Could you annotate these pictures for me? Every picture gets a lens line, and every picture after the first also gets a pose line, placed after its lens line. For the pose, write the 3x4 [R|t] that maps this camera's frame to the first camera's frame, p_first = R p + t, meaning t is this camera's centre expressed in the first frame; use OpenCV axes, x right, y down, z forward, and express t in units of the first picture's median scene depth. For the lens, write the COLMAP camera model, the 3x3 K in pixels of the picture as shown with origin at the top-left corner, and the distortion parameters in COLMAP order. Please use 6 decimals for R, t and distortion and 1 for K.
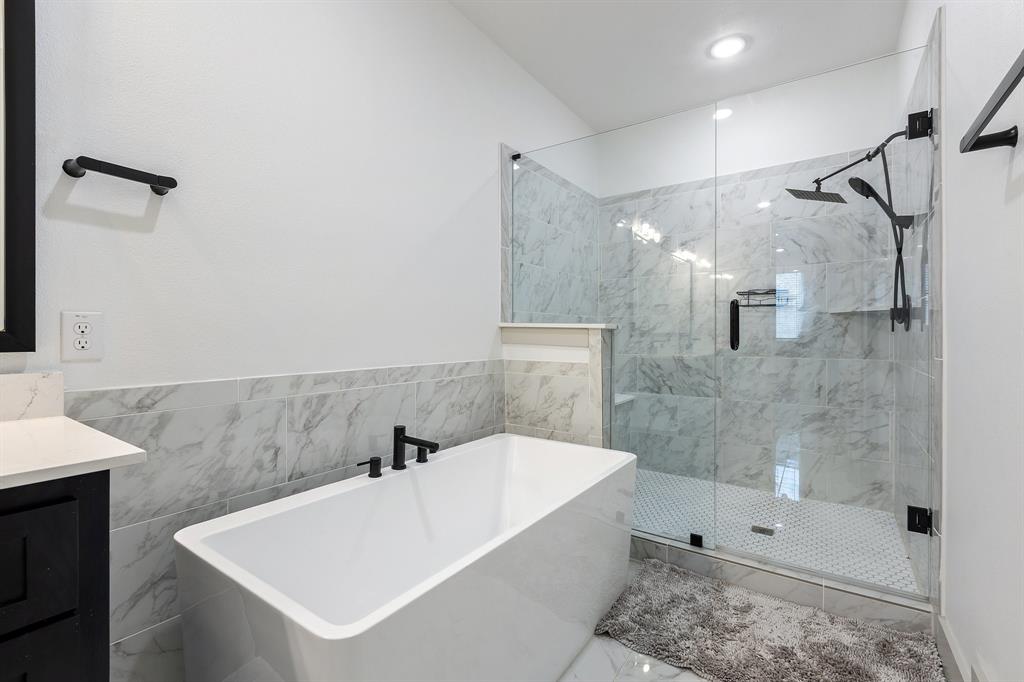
lens RADIAL K [[453.1, 0, 506.7], [0, 453.1, 337.2], [0, 0, 1]] dist [-0.004591, 0.000532]
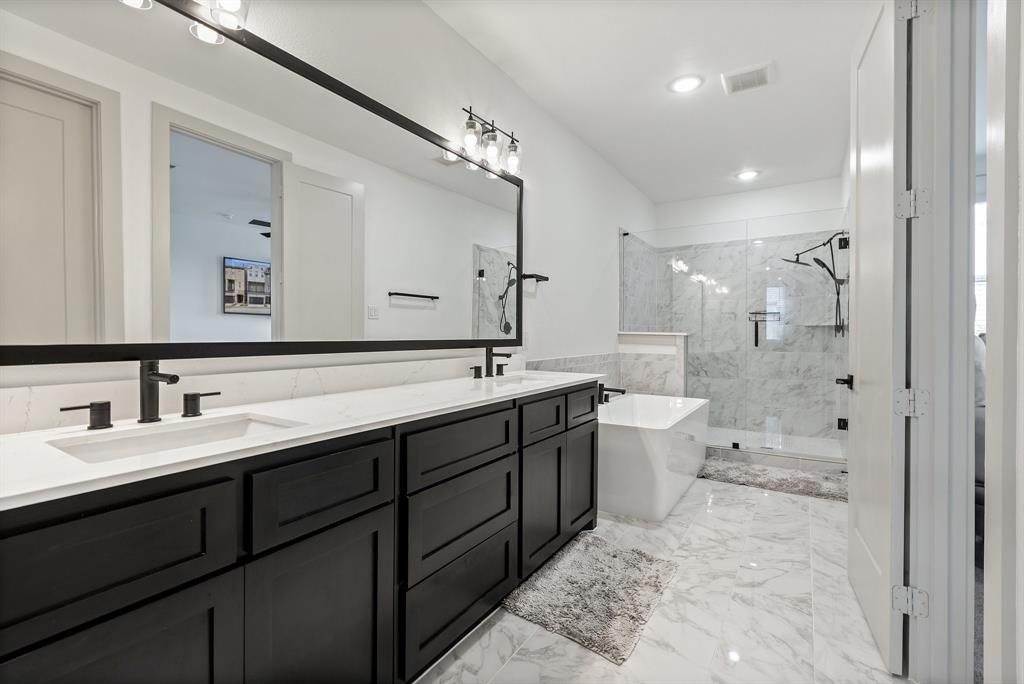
lens RADIAL K [[453.1, 0, 509.9], [0, 453.1, 340.5], [0, 0, 1]] dist [-0.004591, 0.000532]
pose [[0.999169, 0.000010, 0.040769, -0.643646], [-0.000167, 0.999993, 0.003852, -0.006076], [-0.040769, -0.003856, 0.999161, -0.917632]]
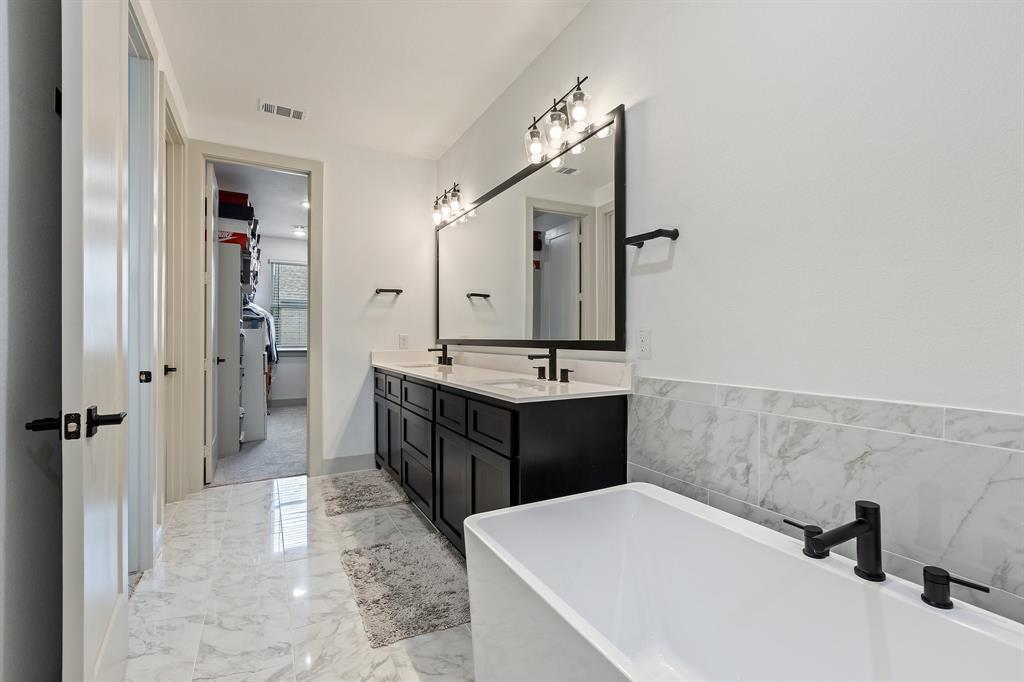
lens RADIAL K [[453.1, 0, 513.0], [0, 453.1, 343.1], [0, 0, 1]] dist [-0.004591, 0.000532]
pose [[-0.437633, 0.009368, -0.899105, 0.416189], [-0.008007, 0.999865, 0.014315, -0.012174], [0.899118, 0.013464, -0.437499, 0.727494]]
